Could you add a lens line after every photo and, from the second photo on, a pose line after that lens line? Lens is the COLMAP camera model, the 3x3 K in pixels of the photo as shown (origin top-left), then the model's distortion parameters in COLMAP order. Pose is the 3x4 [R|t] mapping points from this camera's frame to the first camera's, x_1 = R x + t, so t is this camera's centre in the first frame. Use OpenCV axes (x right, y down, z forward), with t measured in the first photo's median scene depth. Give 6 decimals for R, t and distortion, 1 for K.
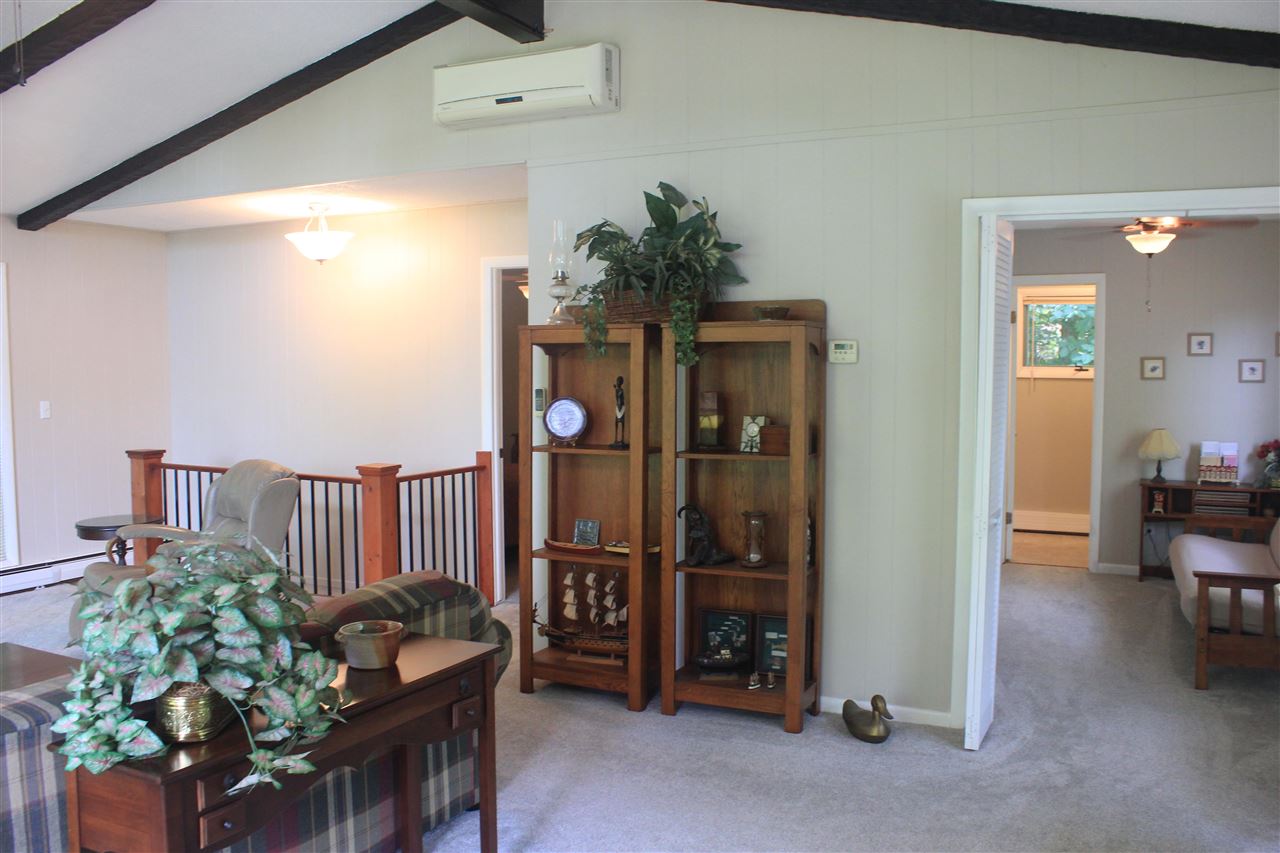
lens RADIAL K [[1048.7, 0, 640.0], [0, 1048.7, 426.5], [0, 0, 1]] dist [-0.202418, 0.157562]
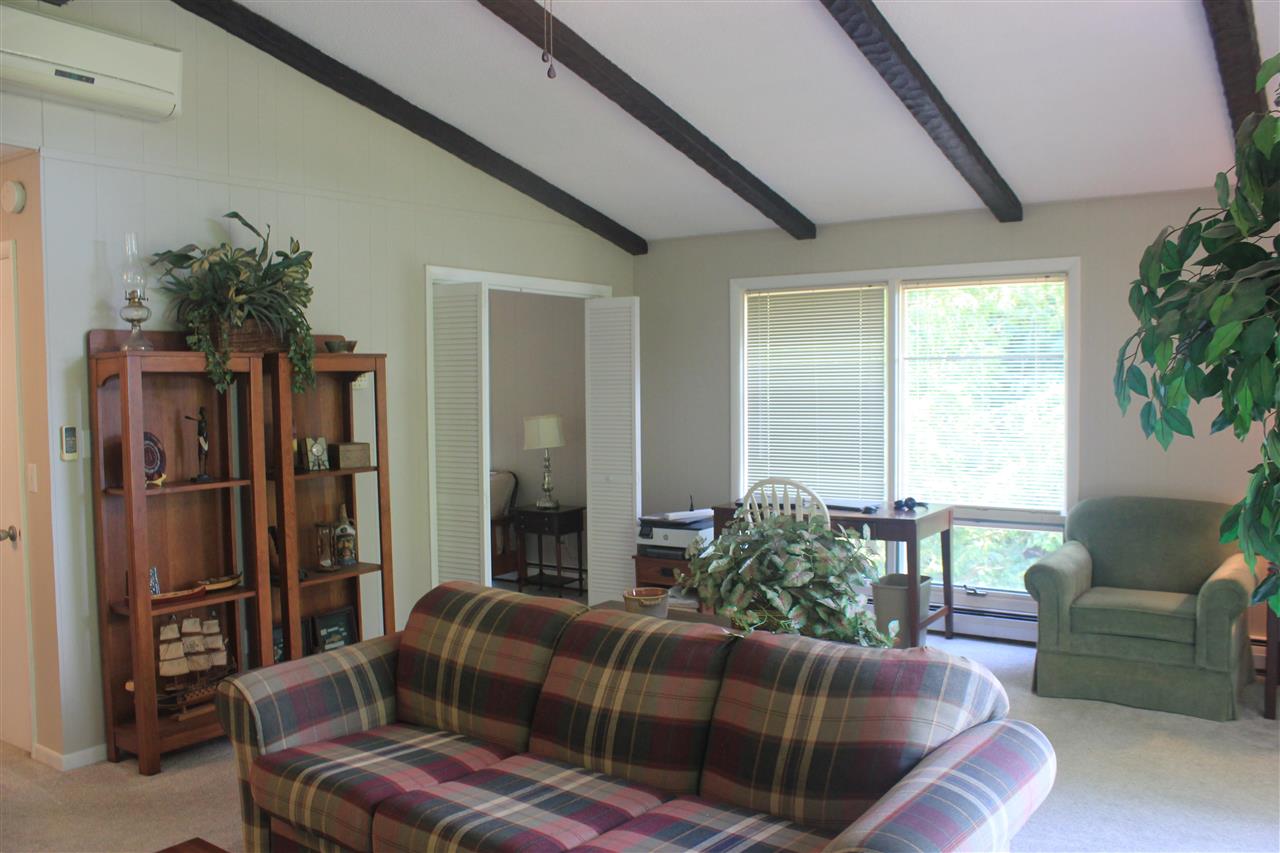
lens RADIAL K [[1048.7, 0, 640.0], [0, 1048.7, 426.5], [0, 0, 1]] dist [-0.202418, 0.157562]
pose [[0.157345, -0.047187, 0.986416, -0.914862], [0.073021, 0.996679, 0.036030, -0.035861], [-0.984840, 0.066360, 0.160268, 0.478266]]
